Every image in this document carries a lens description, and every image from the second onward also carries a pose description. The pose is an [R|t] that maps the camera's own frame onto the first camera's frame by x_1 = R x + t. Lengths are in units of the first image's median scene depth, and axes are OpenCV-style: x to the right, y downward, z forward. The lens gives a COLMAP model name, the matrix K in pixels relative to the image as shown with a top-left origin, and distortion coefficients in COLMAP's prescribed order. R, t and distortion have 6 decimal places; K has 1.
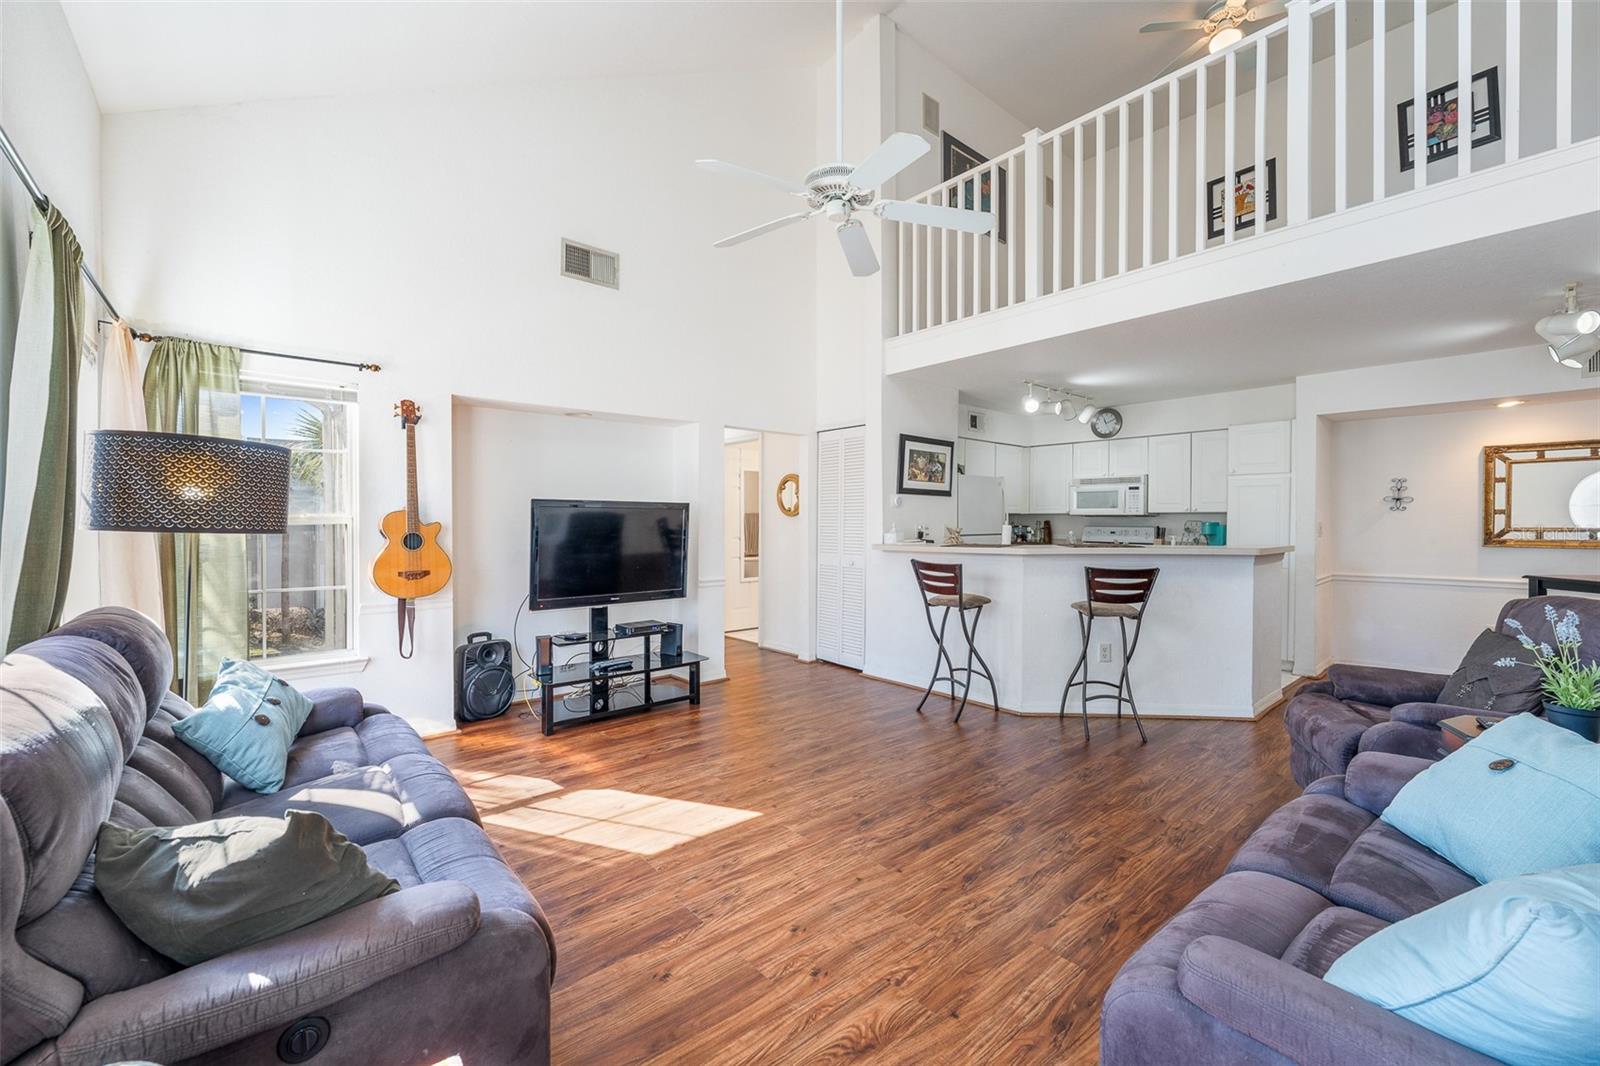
lens RADIAL K [[645.9, 0, 810.1], [0, 645.9, 527.4], [0, 0, 1]] dist [-0.000408, -0.000168]
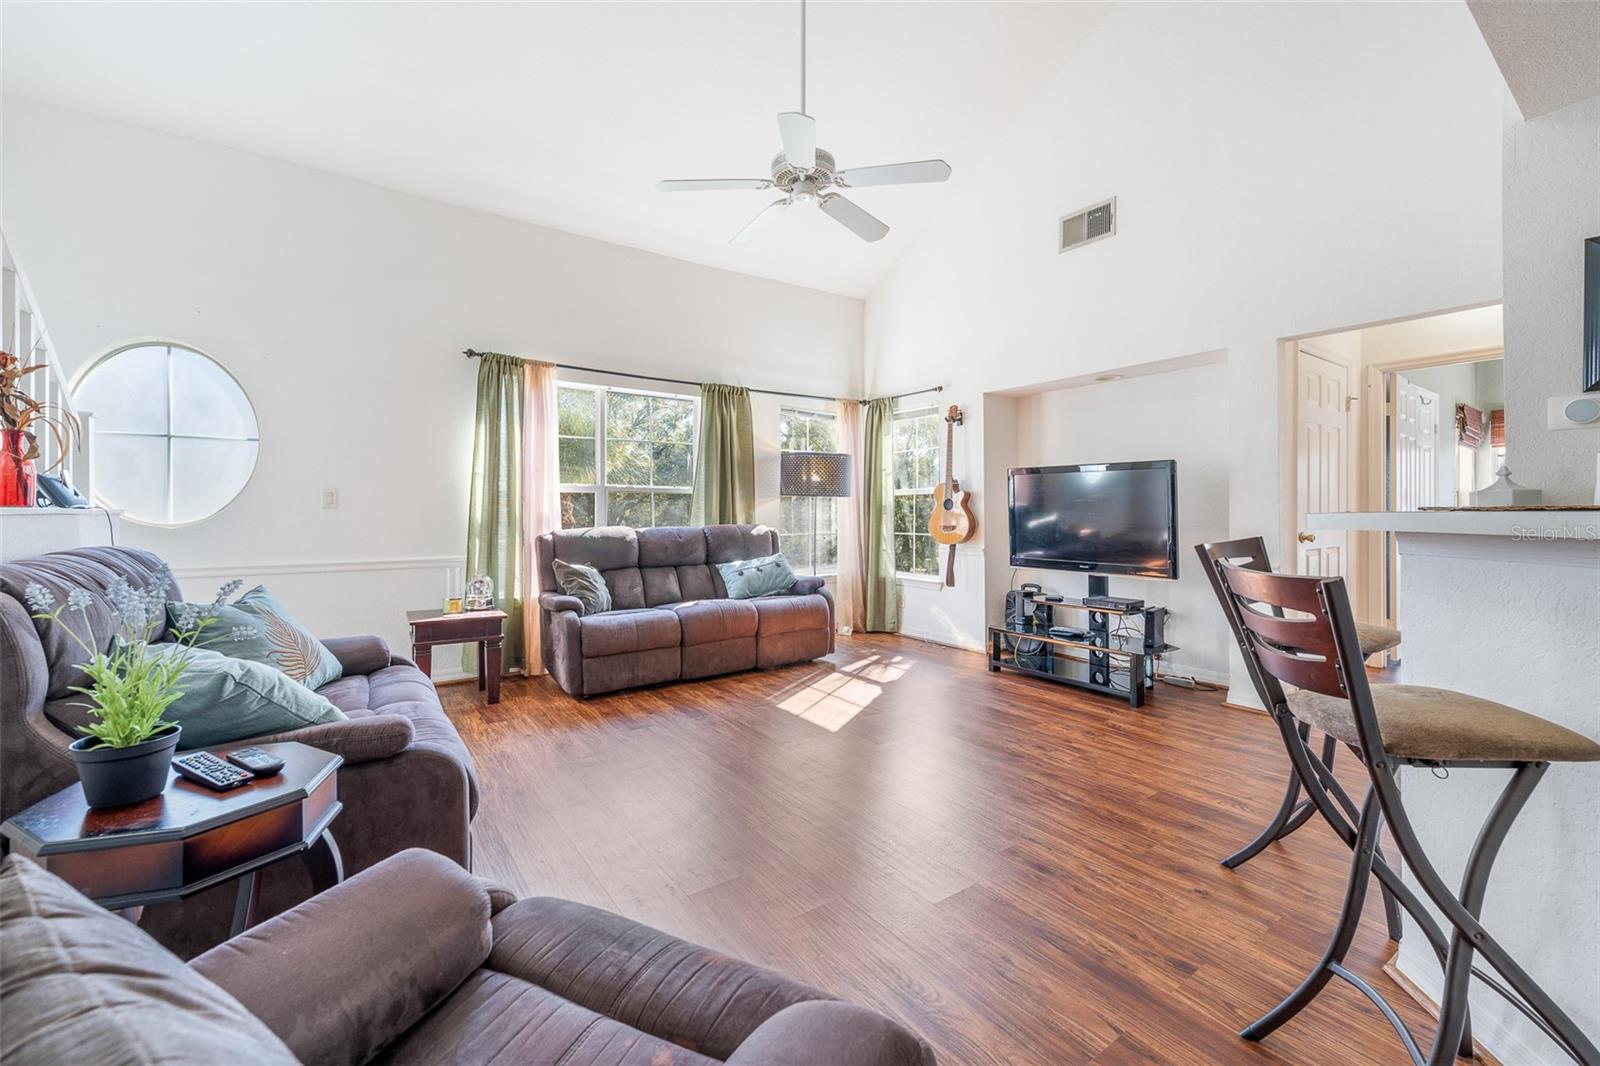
lens RADIAL K [[653.1, 0, 799.4], [0, 653.1, 515.8], [0, 0, 1]] dist [0.000643, -0.000076]
pose [[-0.095590, 0.008806, -0.995382, 1.049404], [-0.009099, 0.999911, 0.009720, 0.044149], [0.995379, 0.009986, -0.095502, 1.005463]]
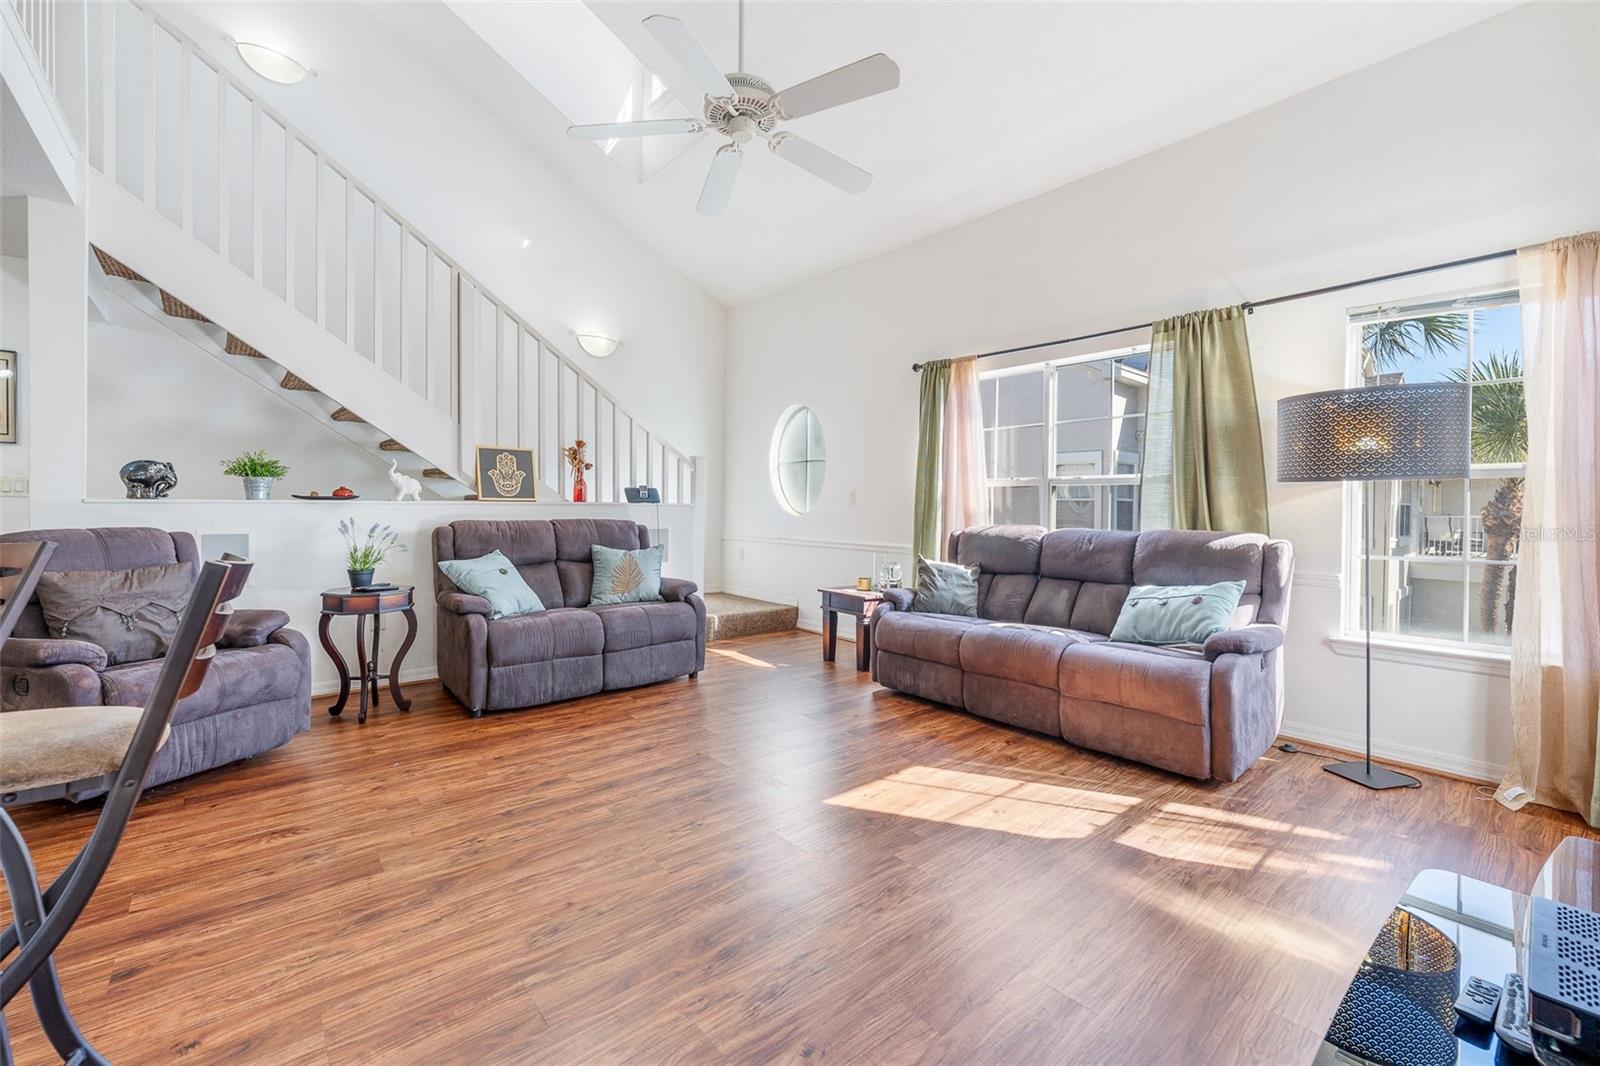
lens RADIAL K [[657.3, 0, 817.3], [0, 657.3, 512.5], [0, 0, 1]] dist [-0.002131, -0.000346]
pose [[-0.999903, -0.011635, -0.007682, -0.054680], [-0.011755, 0.999806, 0.015791, 0.046410], [0.007497, 0.015879, -0.999846, 1.786688]]
